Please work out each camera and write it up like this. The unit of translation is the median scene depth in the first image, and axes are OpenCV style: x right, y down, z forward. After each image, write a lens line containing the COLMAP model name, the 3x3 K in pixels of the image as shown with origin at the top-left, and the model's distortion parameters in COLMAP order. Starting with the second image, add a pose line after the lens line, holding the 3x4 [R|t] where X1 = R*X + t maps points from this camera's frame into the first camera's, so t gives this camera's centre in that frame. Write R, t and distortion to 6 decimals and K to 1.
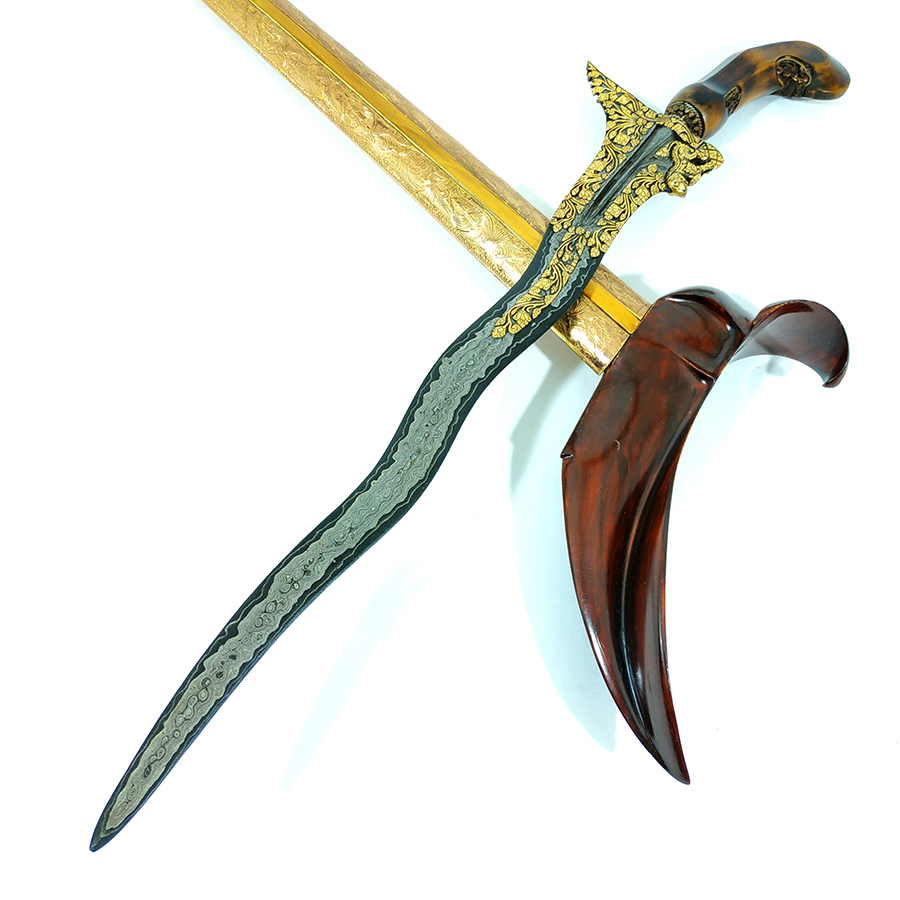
lens RADIAL K [[905.8, 0, 450.0], [0, 905.8, 450.0], [0, 0, 1]] dist [0.122034, -0.443709]
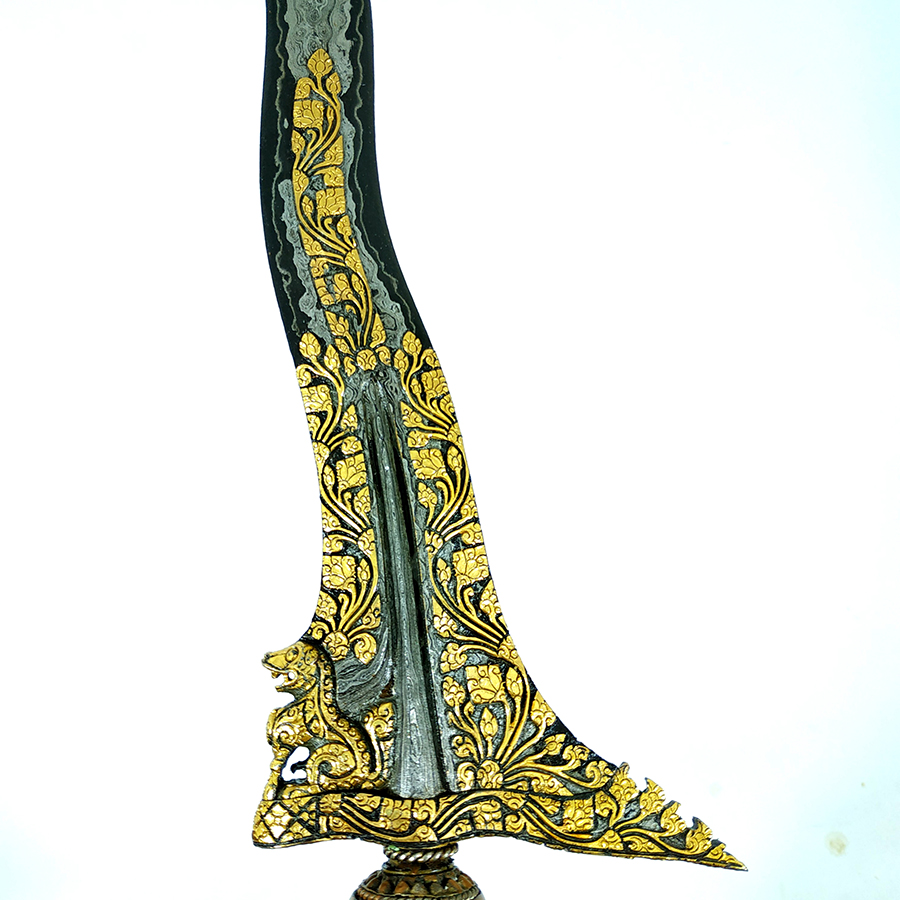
lens RADIAL K [[905.8, 0, 450.0], [0, 905.8, 450.0], [0, 0, 1]] dist [0.122034, -0.443709]
pose [[-0.728219, 0.620688, -0.290591, 0.268829], [-0.643146, -0.472424, 0.602643, -0.555421], [0.236771, 0.625749, 0.743222, 0.691998]]
